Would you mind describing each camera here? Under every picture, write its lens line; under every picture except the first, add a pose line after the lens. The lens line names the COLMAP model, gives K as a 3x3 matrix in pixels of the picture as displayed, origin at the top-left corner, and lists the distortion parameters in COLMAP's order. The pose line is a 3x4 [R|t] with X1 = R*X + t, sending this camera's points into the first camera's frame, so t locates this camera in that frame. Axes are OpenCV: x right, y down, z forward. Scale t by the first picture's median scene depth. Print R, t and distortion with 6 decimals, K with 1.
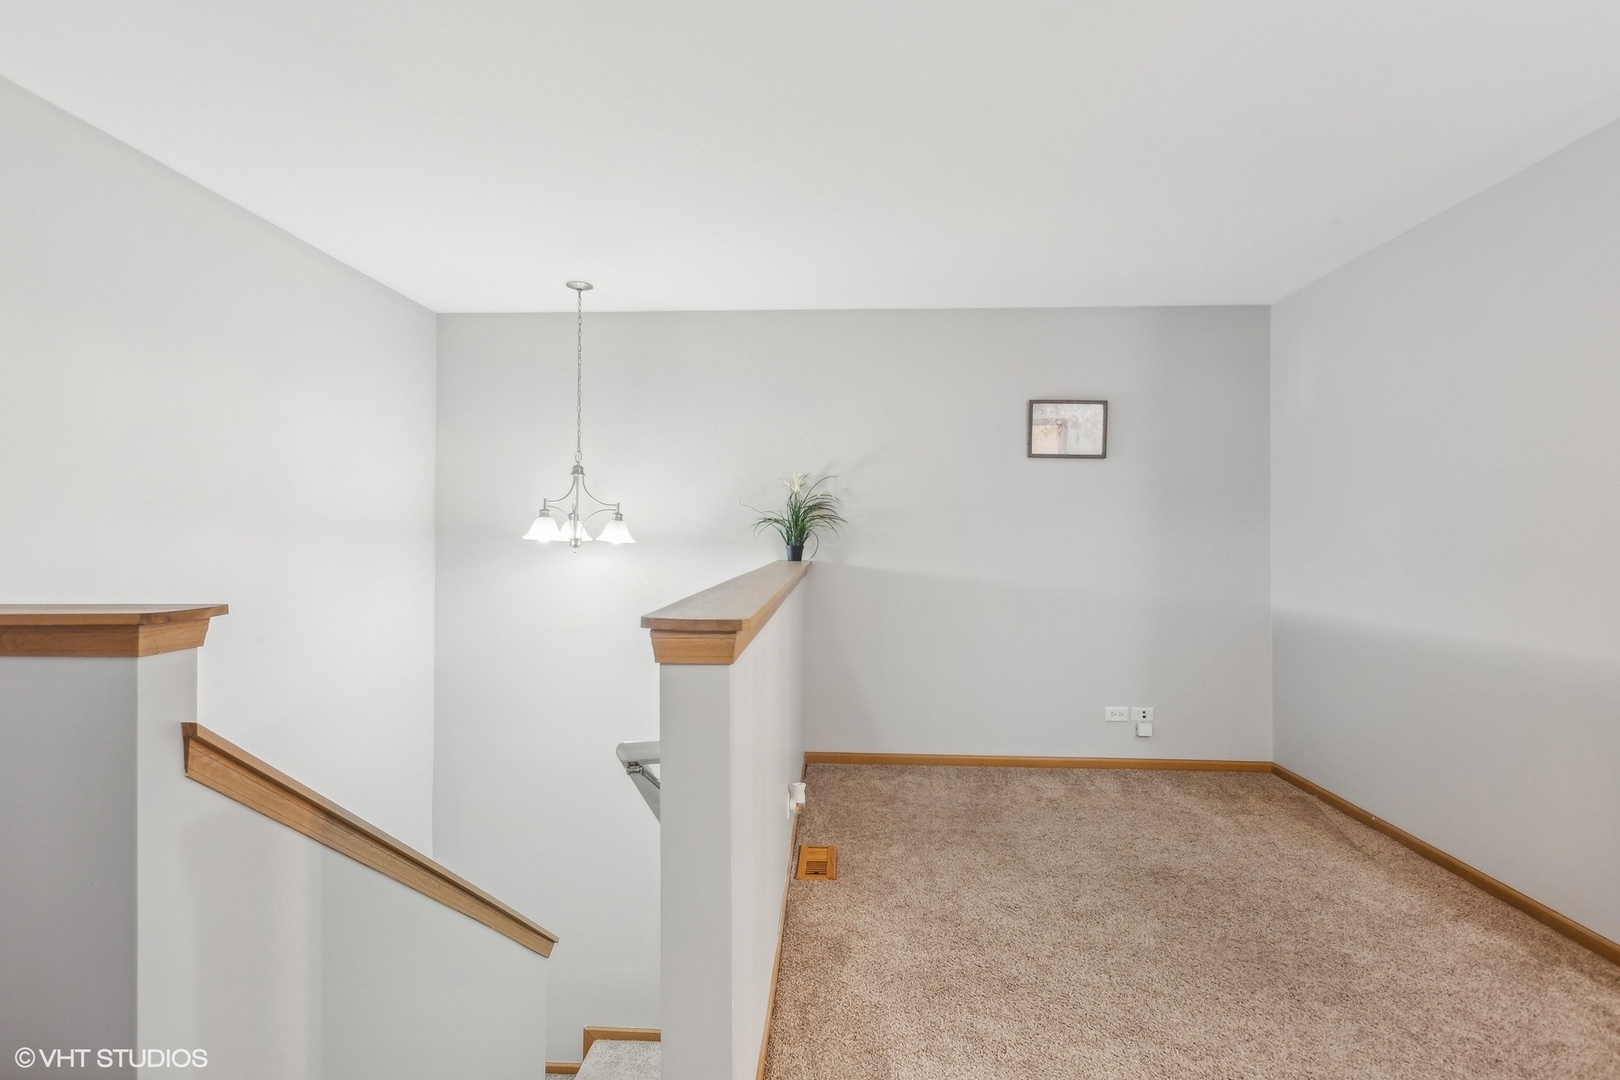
lens RADIAL K [[741.3, 0, 807.6], [0, 741.3, 537.3], [0, 0, 1]] dist [0.003381, -0.002572]
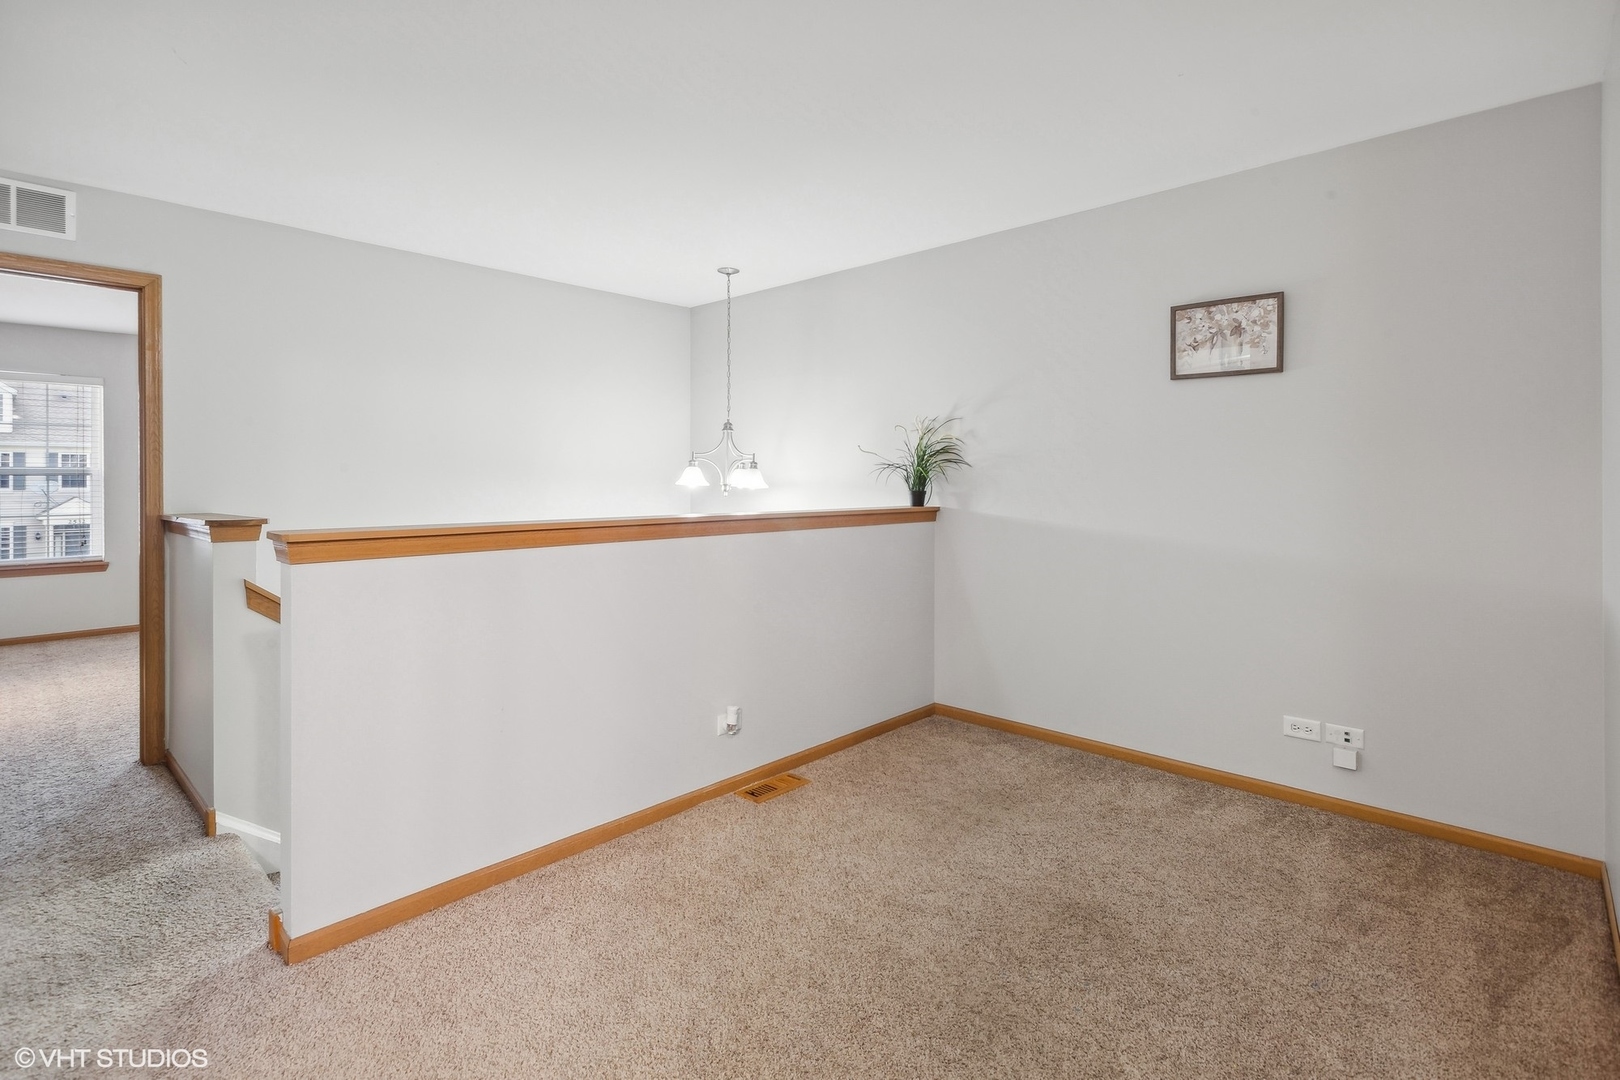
lens RADIAL K [[741.3, 0, 800.3], [0, 741.3, 488.8], [0, 0, 1]] dist [0.003381, -0.002572]
pose [[0.773683, 0.002260, -0.633569, 0.498073], [0.001173, 0.999987, 0.004999, 0.003455], [0.633572, -0.004611, 0.773670, 0.141836]]
